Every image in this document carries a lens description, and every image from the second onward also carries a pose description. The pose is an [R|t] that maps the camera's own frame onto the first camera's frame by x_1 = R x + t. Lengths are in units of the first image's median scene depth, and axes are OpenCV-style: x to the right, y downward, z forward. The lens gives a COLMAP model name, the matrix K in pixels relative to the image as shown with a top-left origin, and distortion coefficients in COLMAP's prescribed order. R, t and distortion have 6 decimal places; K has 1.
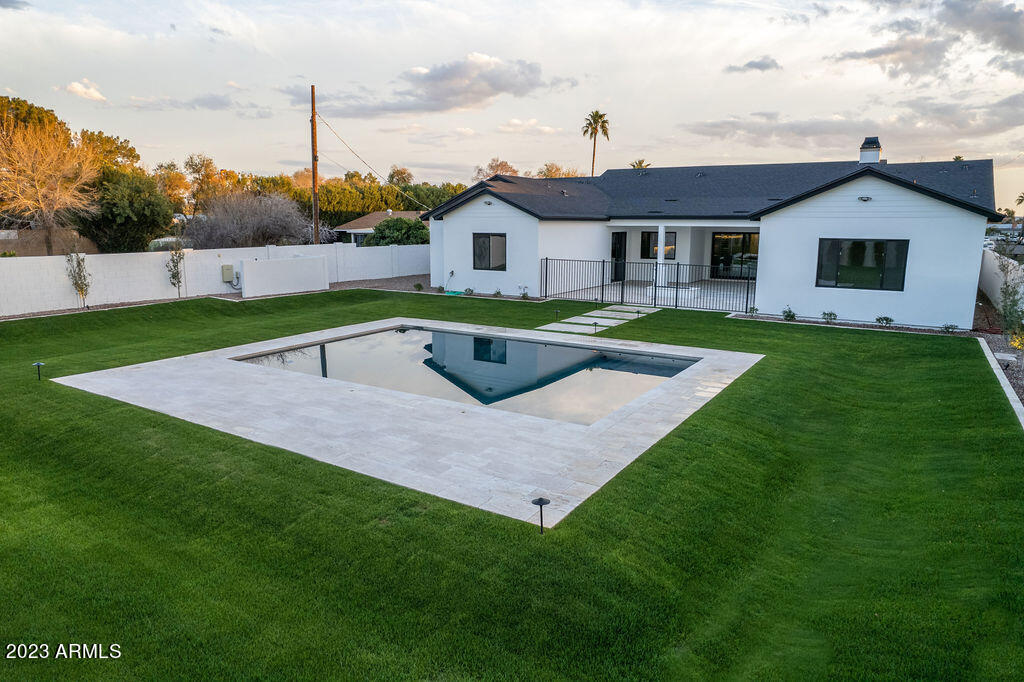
lens RADIAL K [[655.8, 0, 508.1], [0, 655.8, 350.5], [0, 0, 1]] dist [-0.067067, 0.053921]
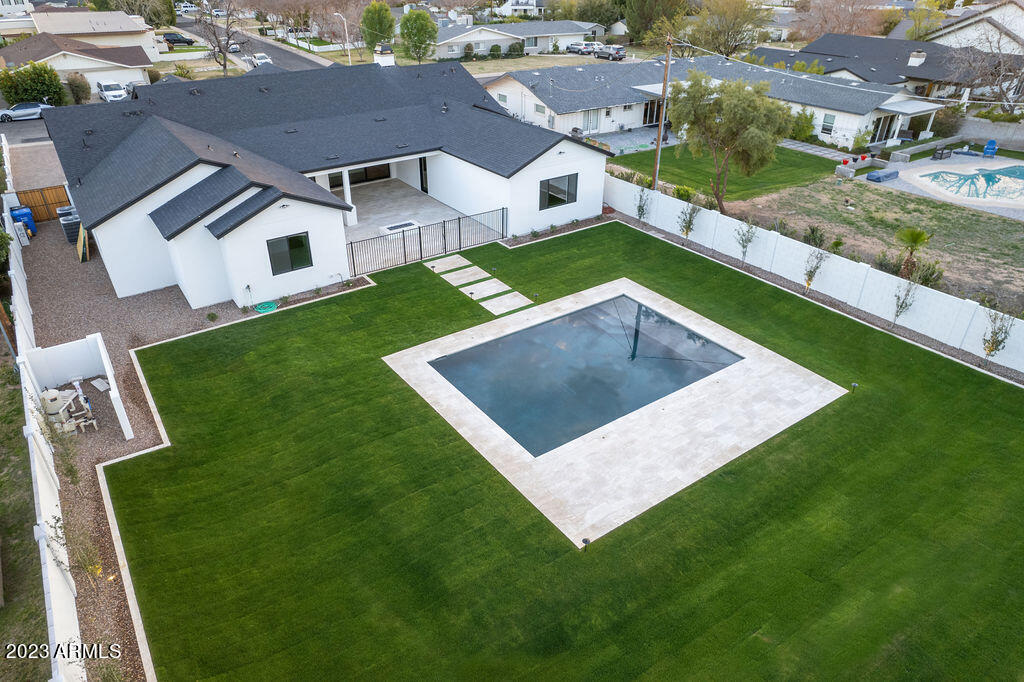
lens RADIAL K [[655.8, 0, 504.0], [0, 655.8, 357.6], [0, 0, 1]] dist [-0.067067, 0.053921]
pose [[0.377562, -0.488715, 0.786514, -0.367423], [0.176834, 0.871804, 0.456823, -0.198416], [-0.908943, -0.033397, 0.415582, 0.154093]]
